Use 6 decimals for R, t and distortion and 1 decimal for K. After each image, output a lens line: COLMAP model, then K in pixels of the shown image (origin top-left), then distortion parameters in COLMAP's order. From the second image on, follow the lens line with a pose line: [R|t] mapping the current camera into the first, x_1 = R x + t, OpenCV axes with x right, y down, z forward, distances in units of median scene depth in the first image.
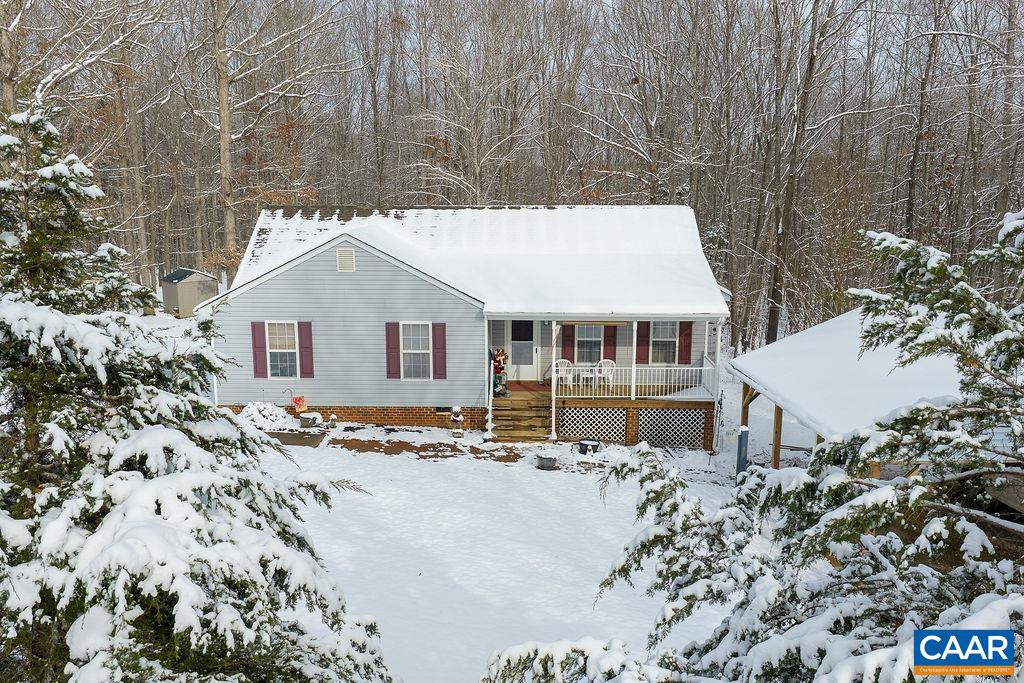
lens RADIAL K [[849.2, 0, 512.8], [0, 849.2, 342.2], [0, 0, 1]] dist [0.014744, -0.010943]
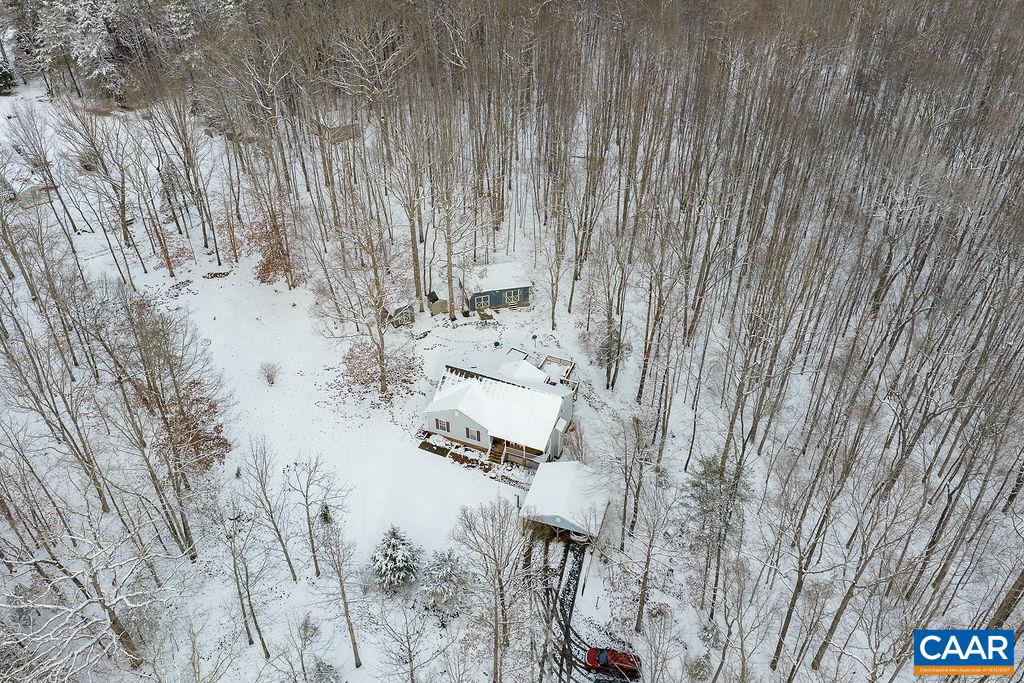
lens RADIAL K [[849.2, 0, 510.8], [0, 849.2, 342.8], [0, 0, 1]] dist [0.014744, -0.010943]
pose [[0.934804, 0.223692, -0.275868, 1.049079], [-0.063746, 0.869795, 0.489279, -2.315218], [0.349396, -0.439794, 0.827347, -2.031779]]
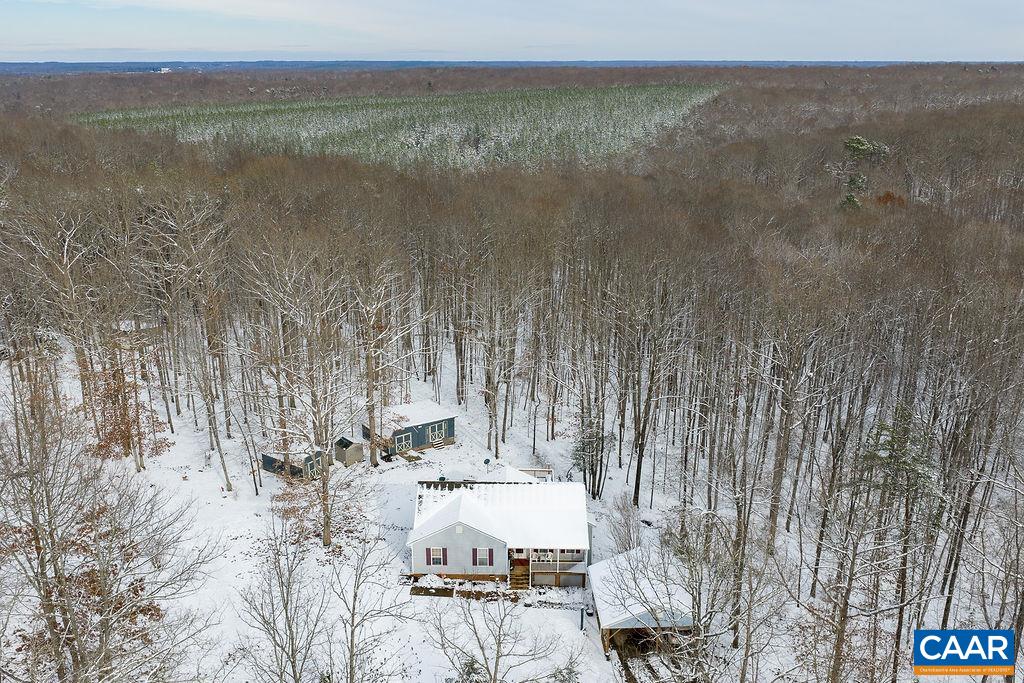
lens RADIAL K [[849.2, 0, 512.1], [0, 849.2, 337.1], [0, 0, 1]] dist [0.014744, -0.010943]
pose [[0.999976, -0.003699, 0.005810, -0.028440], [0.002888, 0.990985, 0.133942, -1.120457], [-0.006253, -0.133922, 0.990972, -1.768397]]
